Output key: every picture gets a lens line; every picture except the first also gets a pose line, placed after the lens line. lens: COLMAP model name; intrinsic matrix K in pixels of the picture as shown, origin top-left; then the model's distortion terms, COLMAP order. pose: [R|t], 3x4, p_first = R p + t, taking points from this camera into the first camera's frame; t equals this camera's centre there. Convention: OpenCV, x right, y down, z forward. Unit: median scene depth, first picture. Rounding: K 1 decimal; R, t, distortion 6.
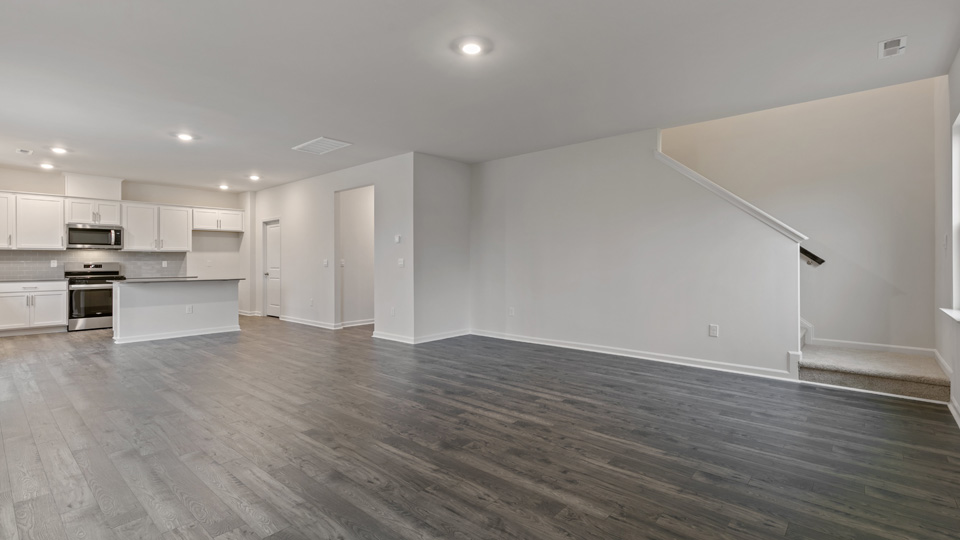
lens RADIAL K [[438.3, 0, 475.2], [0, 438.3, 261.9], [0, 0, 1]] dist [0.007539, 0.000492]
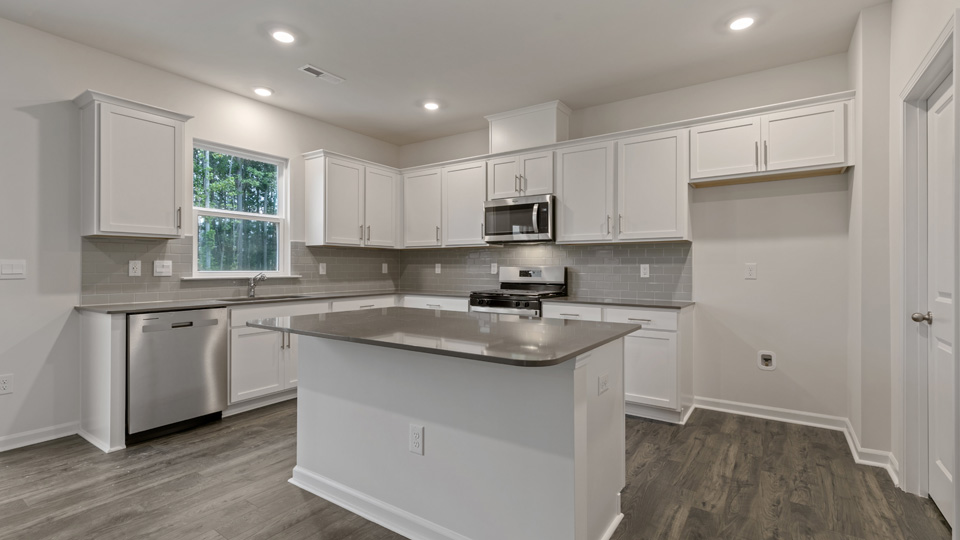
lens RADIAL K [[438.3, 0, 484.4], [0, 438.3, 265.5], [0, 0, 1]] dist [0.007539, 0.000492]
pose [[0.129023, -0.003237, -0.991636, -0.426427], [-0.004329, 0.999983, -0.003827, 0.002353], [0.991632, 0.004787, 0.129007, 1.157601]]
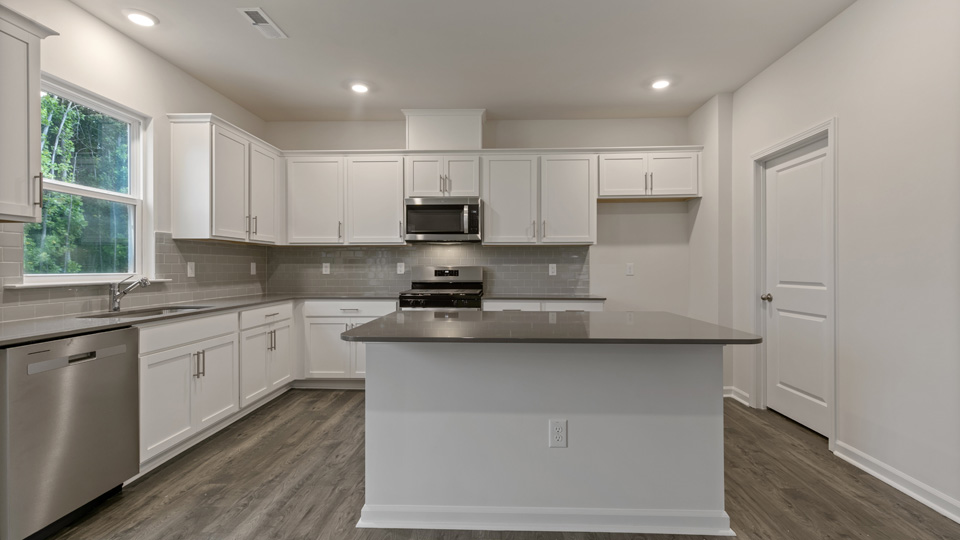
lens RADIAL K [[438.3, 0, 482.3], [0, 438.3, 267.0], [0, 0, 1]] dist [0.007539, 0.000492]
pose [[0.635078, 0.000123, -0.772448, -0.530888], [-0.001572, 0.999998, -0.001132, 0.003157], [0.772446, 0.001933, 0.635077, 0.899076]]
